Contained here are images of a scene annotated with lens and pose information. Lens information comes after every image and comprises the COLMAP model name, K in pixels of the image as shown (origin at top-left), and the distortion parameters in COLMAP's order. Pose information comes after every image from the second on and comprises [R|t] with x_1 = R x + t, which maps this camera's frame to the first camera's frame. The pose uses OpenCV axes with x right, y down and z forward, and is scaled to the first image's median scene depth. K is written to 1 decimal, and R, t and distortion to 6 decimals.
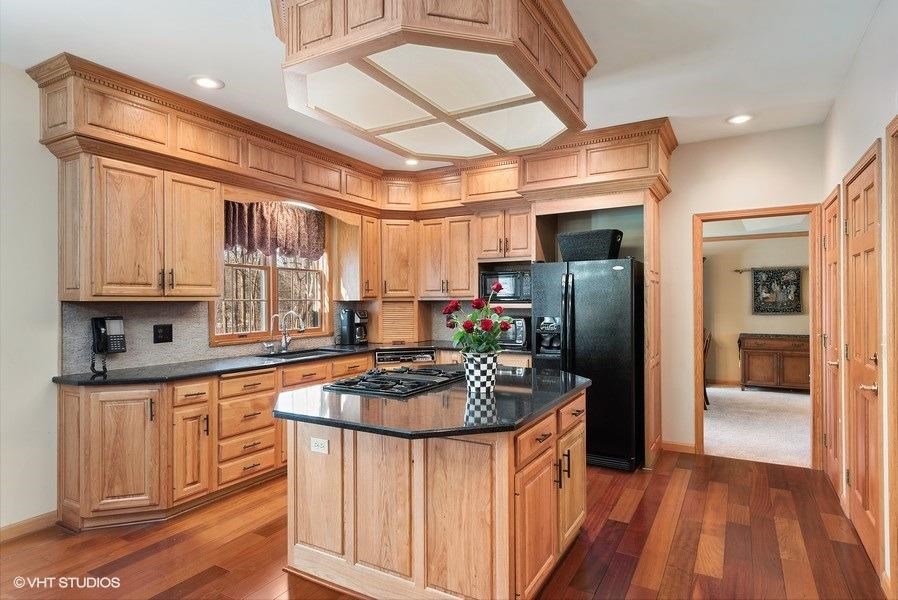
lens RADIAL K [[498.8, 0, 451.7], [0, 498.8, 296.7], [0, 0, 1]] dist [0.018261, -0.002496]
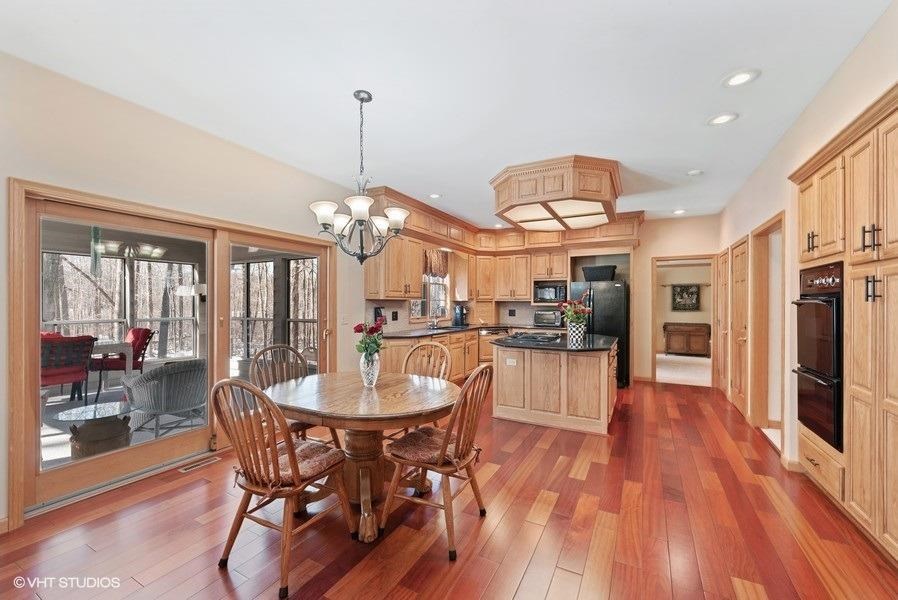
lens RADIAL K [[360.6, 0, 448.7], [0, 360.6, 300.2], [0, 0, 1]] dist [0.001132, 0.000126]
pose [[0.999708, 0.008978, 0.022439, -0.300036], [-0.008993, 0.999959, 0.000564, 0.005622], [-0.022433, -0.000765, 0.999748, -0.335544]]
